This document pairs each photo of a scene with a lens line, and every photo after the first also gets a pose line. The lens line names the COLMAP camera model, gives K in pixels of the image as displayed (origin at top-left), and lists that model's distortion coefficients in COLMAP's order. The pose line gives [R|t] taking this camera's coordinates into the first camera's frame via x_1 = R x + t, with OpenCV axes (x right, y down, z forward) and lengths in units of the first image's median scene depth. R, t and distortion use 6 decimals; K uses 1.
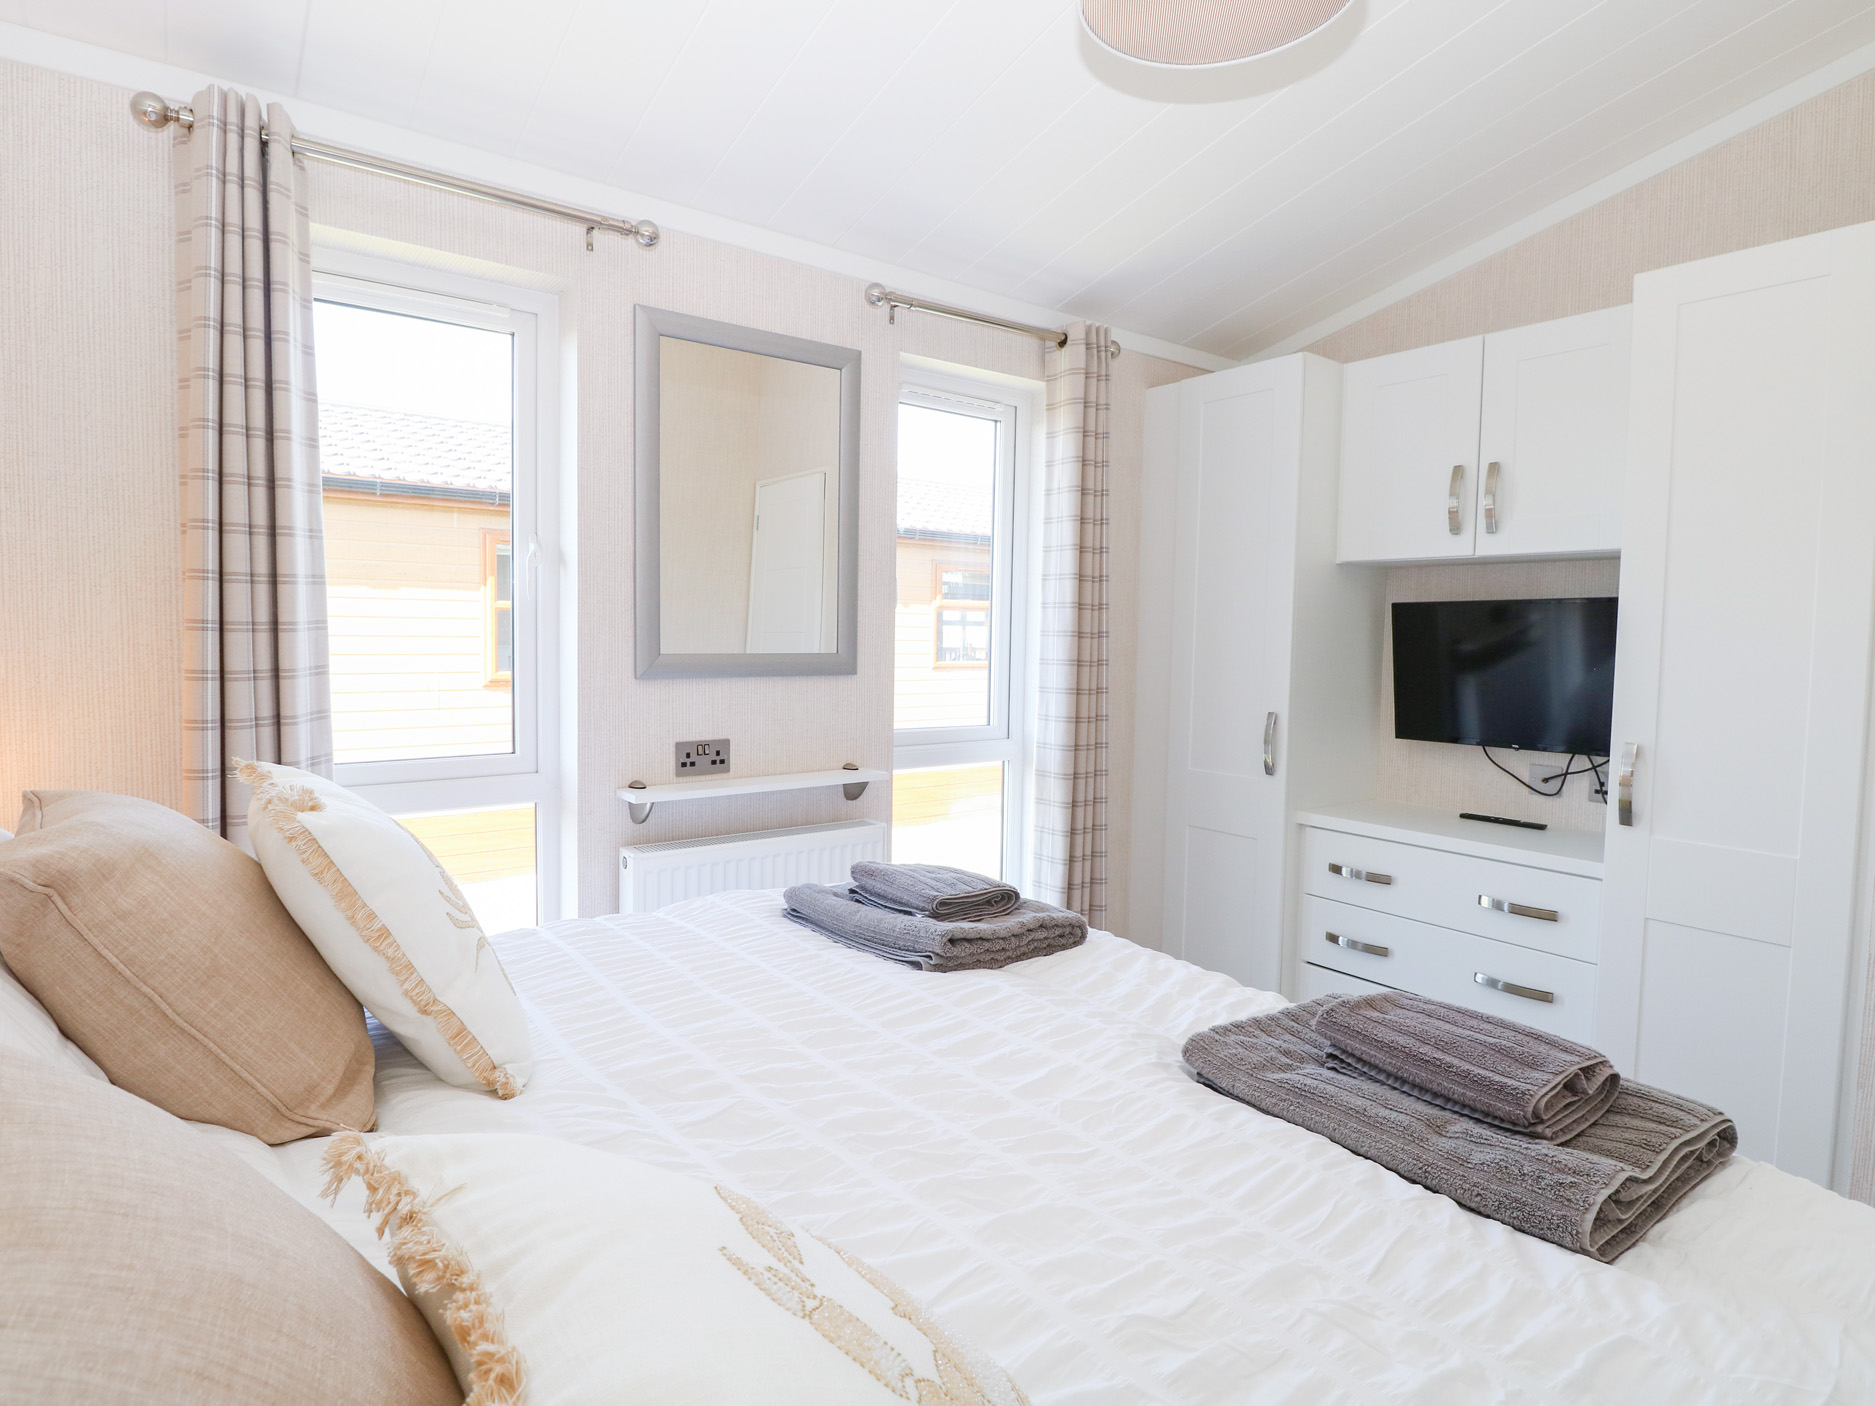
lens RADIAL K [[1002.0, 0, 932.1], [0, 1002.0, 685.9], [0, 0, 1]] dist [0.004412, -0.021304]
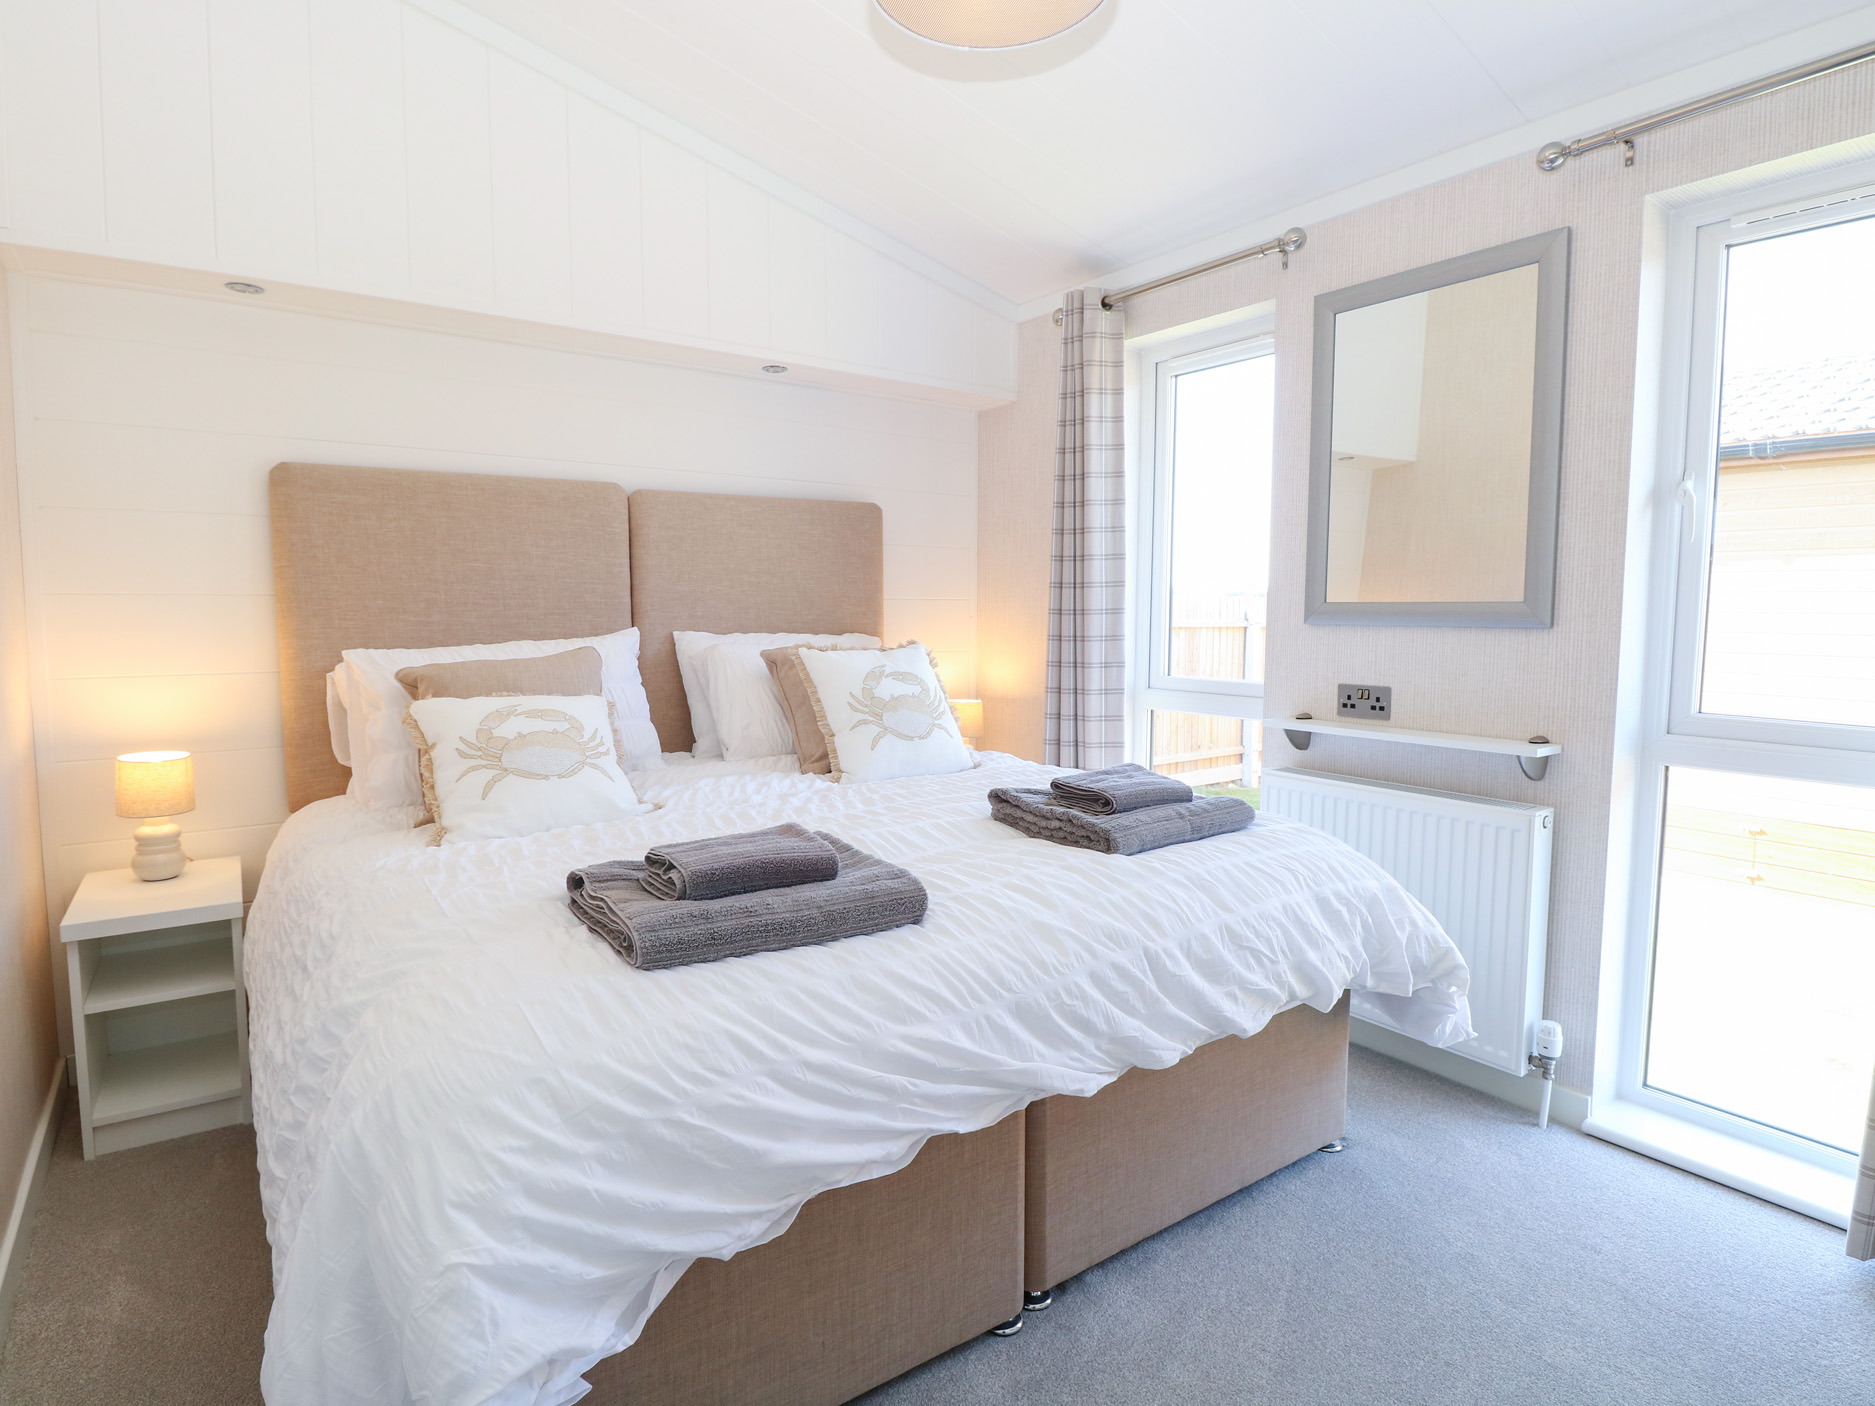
lens RADIAL K [[1002.0, 0, 932.1], [0, 1002.0, 685.9], [0, 0, 1]] dist [0.004412, -0.021304]
pose [[-0.035820, 0.059124, -0.997608, 0.824925], [-0.059582, 0.996346, 0.061188, 0.017714], [0.997581, 0.061631, -0.032166, 0.577912]]
